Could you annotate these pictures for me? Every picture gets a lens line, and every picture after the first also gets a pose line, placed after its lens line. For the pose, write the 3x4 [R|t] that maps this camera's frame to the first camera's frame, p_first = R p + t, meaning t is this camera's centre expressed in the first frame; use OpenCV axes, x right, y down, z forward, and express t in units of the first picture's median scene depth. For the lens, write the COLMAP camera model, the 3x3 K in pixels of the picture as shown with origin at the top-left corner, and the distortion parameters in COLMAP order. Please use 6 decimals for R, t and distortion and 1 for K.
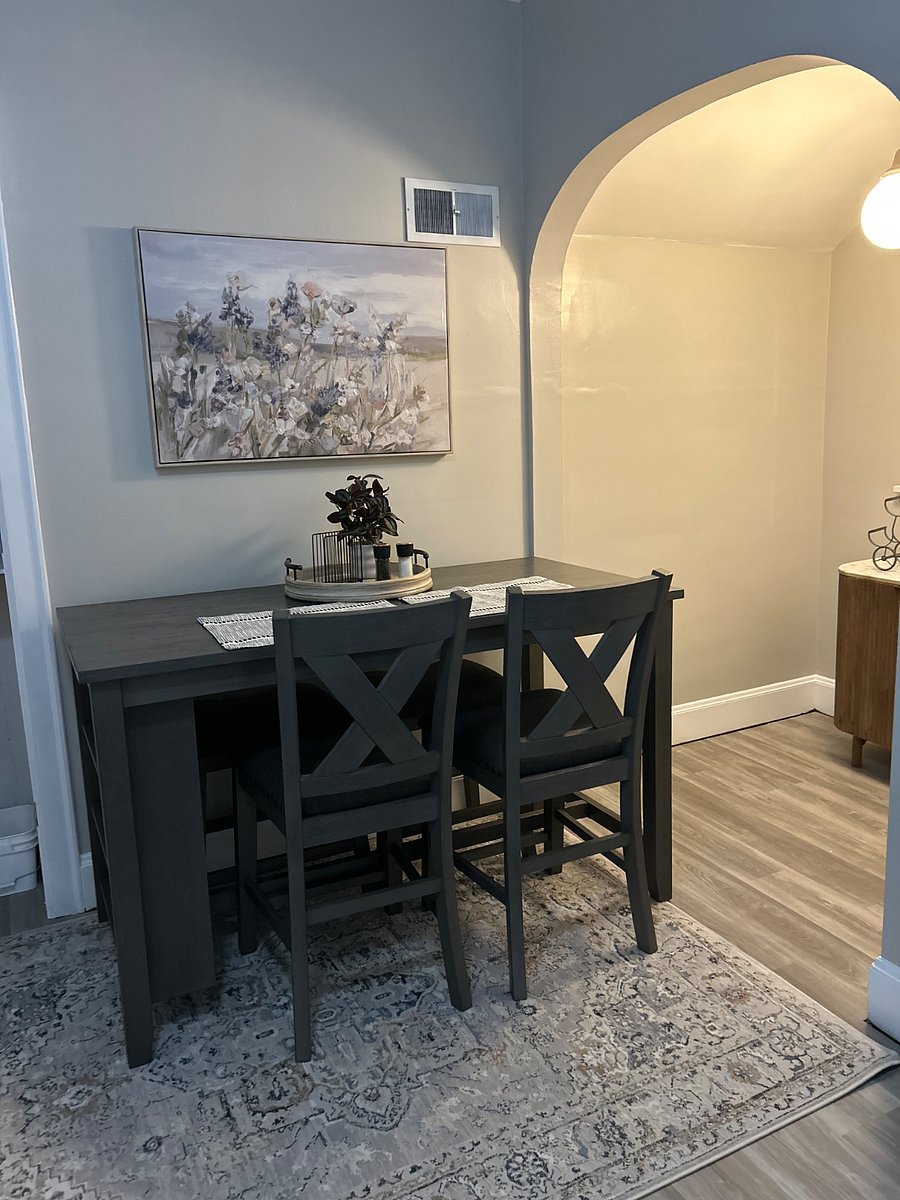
lens RADIAL K [[895.7, 0, 452.0], [0, 895.7, 595.7], [0, 0, 1]] dist [0.026840, -0.016916]
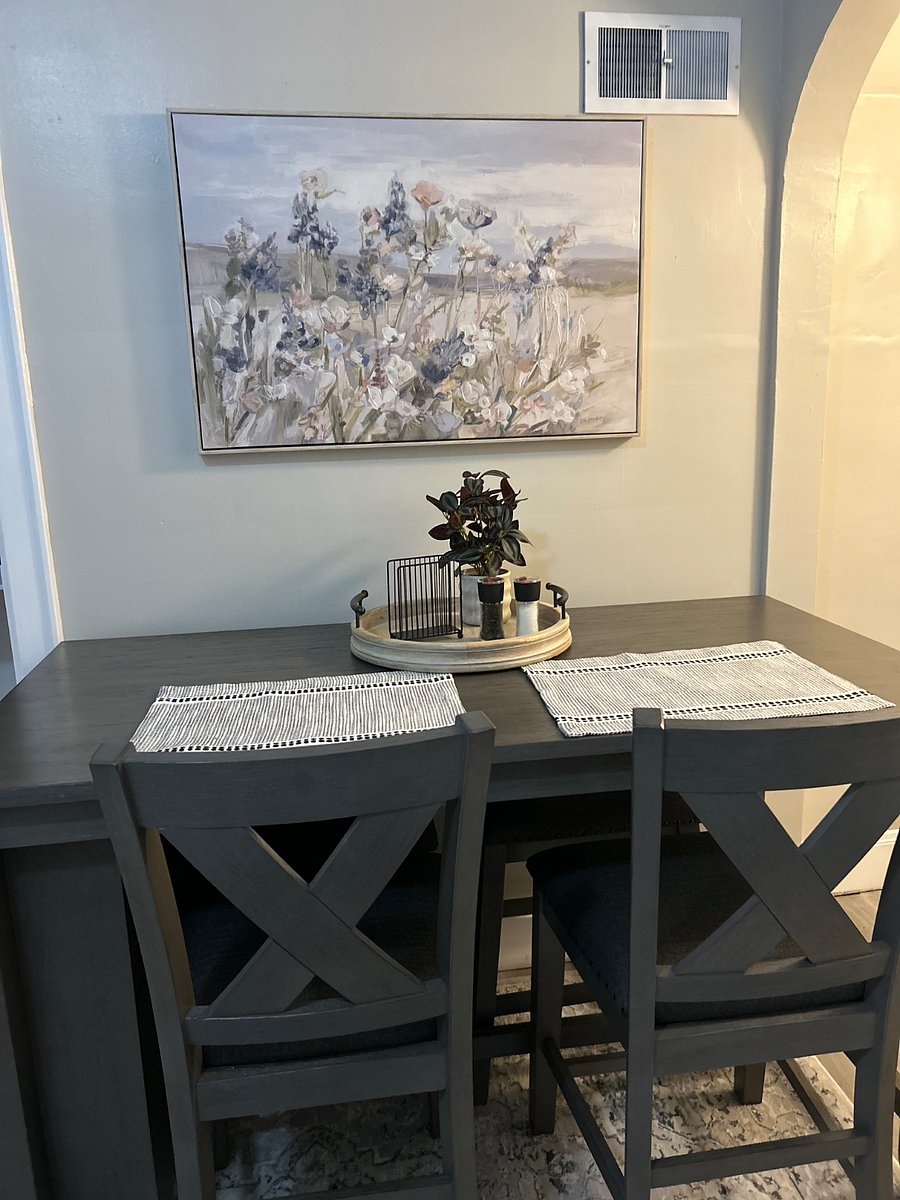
lens RADIAL K [[895.7, 0, 448.8], [0, 895.7, 604.7], [0, 0, 1]] dist [0.026840, -0.016916]
pose [[0.952708, 0.067417, -0.296314, 0.080529], [-0.054400, 0.997166, 0.051966, -0.067321], [0.298978, -0.033389, 0.953676, 0.347528]]
